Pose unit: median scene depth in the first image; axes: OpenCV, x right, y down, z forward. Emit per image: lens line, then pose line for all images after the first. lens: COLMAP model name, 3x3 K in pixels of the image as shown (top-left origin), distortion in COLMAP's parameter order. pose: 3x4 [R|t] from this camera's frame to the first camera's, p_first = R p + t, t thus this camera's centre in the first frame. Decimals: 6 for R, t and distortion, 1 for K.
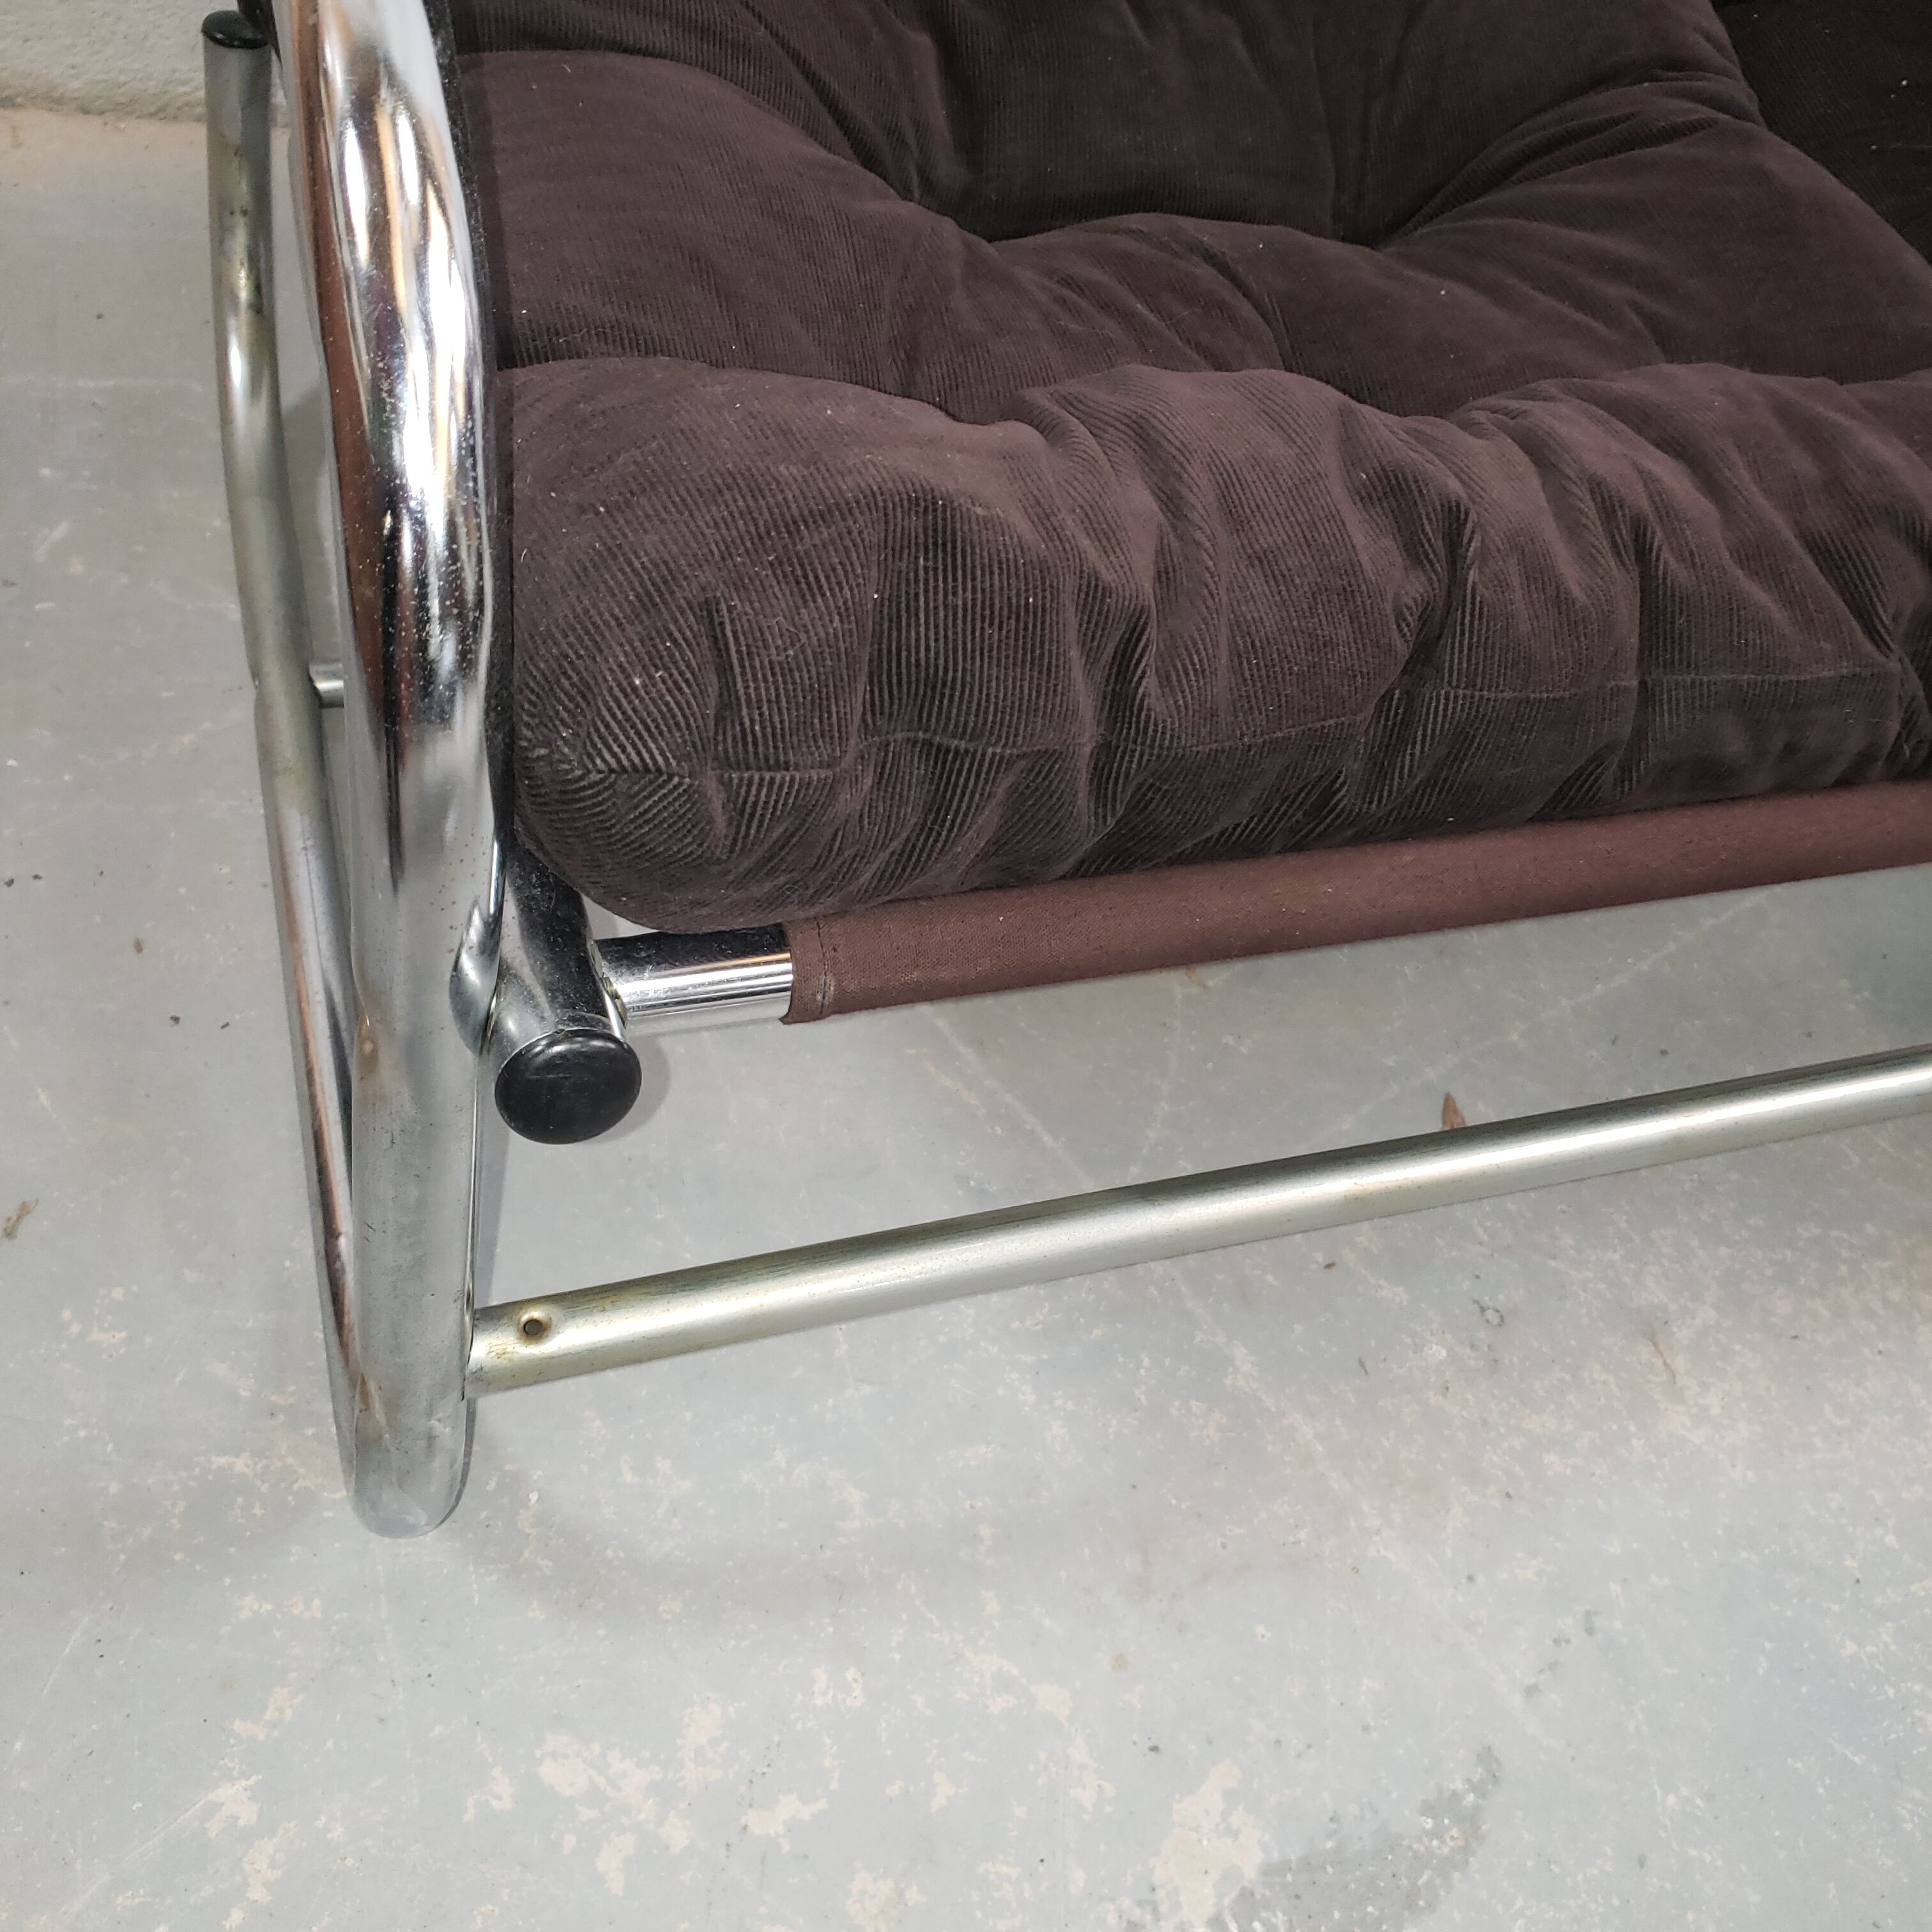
lens RADIAL K [[1933.1, 0, 964.9], [0, 1933.1, 950.7], [0, 0, 1]] dist [-0.003239, -0.041401]
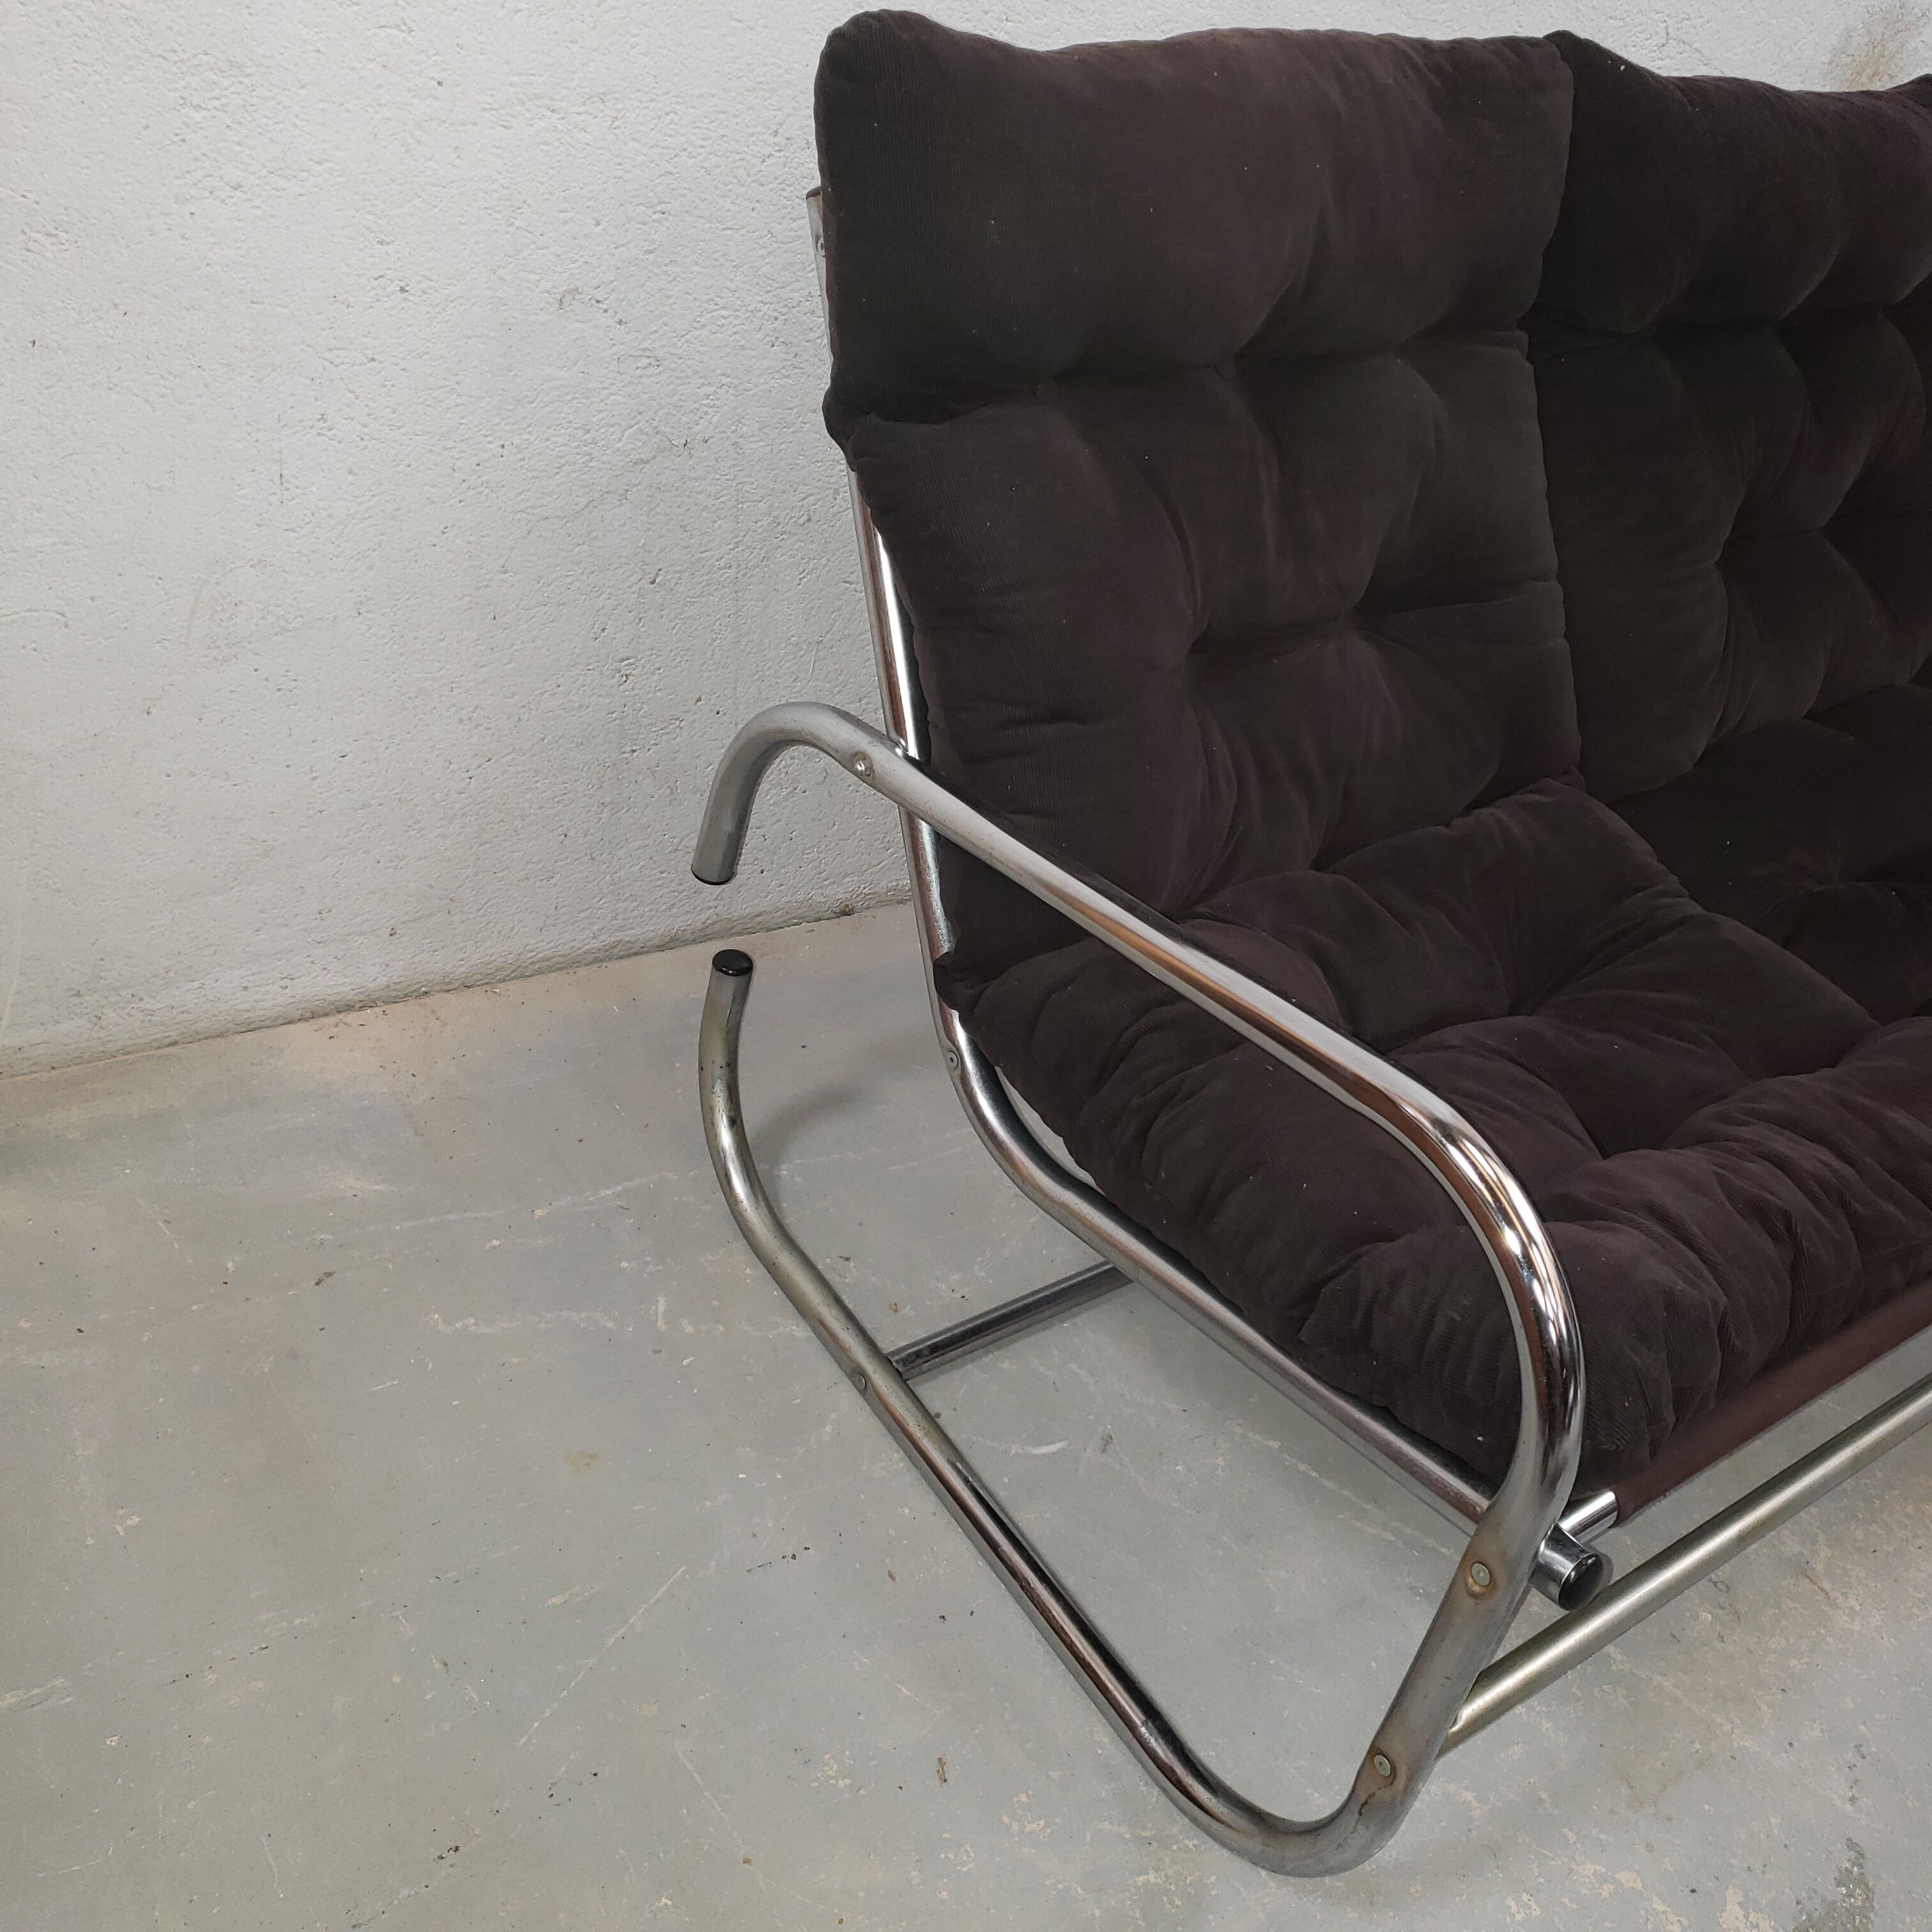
lens RADIAL K [[1850.4, 0, 966.0], [0, 1850.4, 966.0], [0, 0, 1]] dist [-0.084242, 0.090005]
pose [[0.959595, -0.191378, 0.206280, -0.690909], [0.228829, 0.957373, -0.176279, -0.234715], [-0.163751, 0.216359, 0.962483, -0.618036]]
